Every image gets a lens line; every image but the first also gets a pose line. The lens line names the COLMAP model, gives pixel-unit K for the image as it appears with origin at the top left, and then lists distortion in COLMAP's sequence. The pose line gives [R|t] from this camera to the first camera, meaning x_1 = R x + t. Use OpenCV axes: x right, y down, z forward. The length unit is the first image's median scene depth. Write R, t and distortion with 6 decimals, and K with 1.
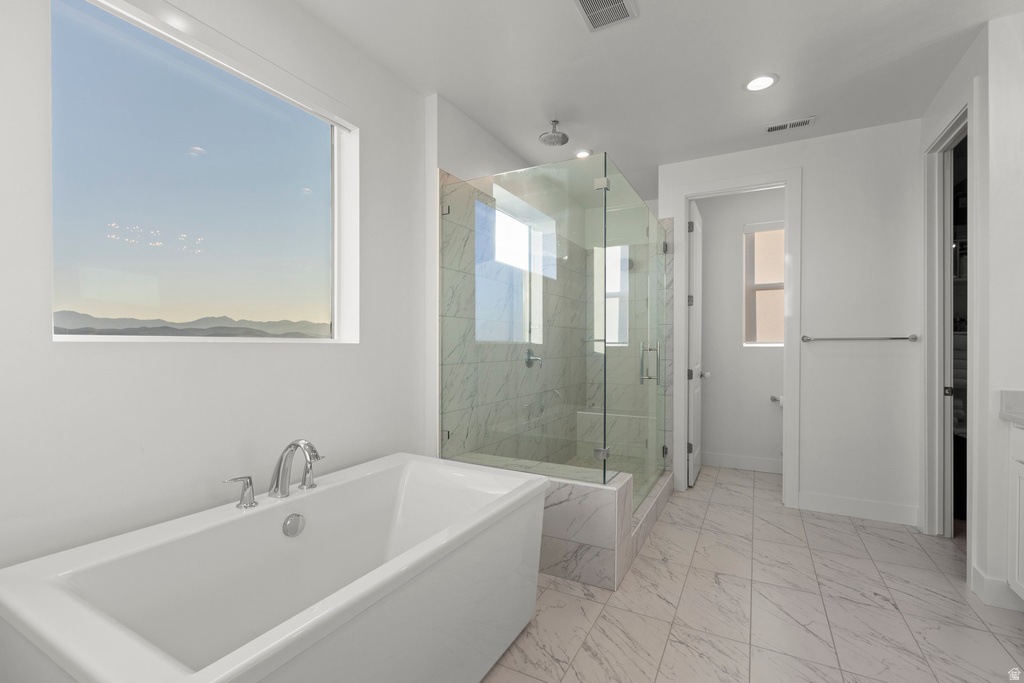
lens RADIAL K [[470.2, 0, 506.4], [0, 470.2, 349.7], [0, 0, 1]] dist [0.001091, -0.000042]
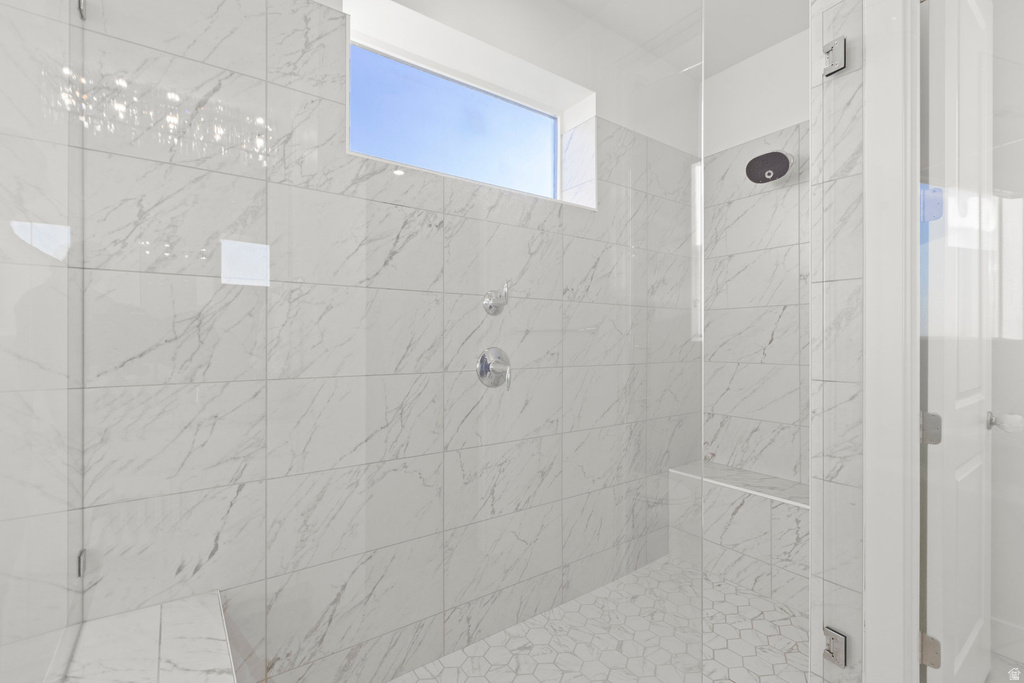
lens RADIAL K [[463.8, 0, 507.8], [0, 463.8, 343.9], [0, 0, 1]] dist [0.000122, -0.000050]
pose [[0.898514, 0.001596, -0.438941, 0.356598], [-0.003372, 0.999989, -0.003267, -0.005753], [0.438931, 0.004415, 0.898510, 0.771088]]
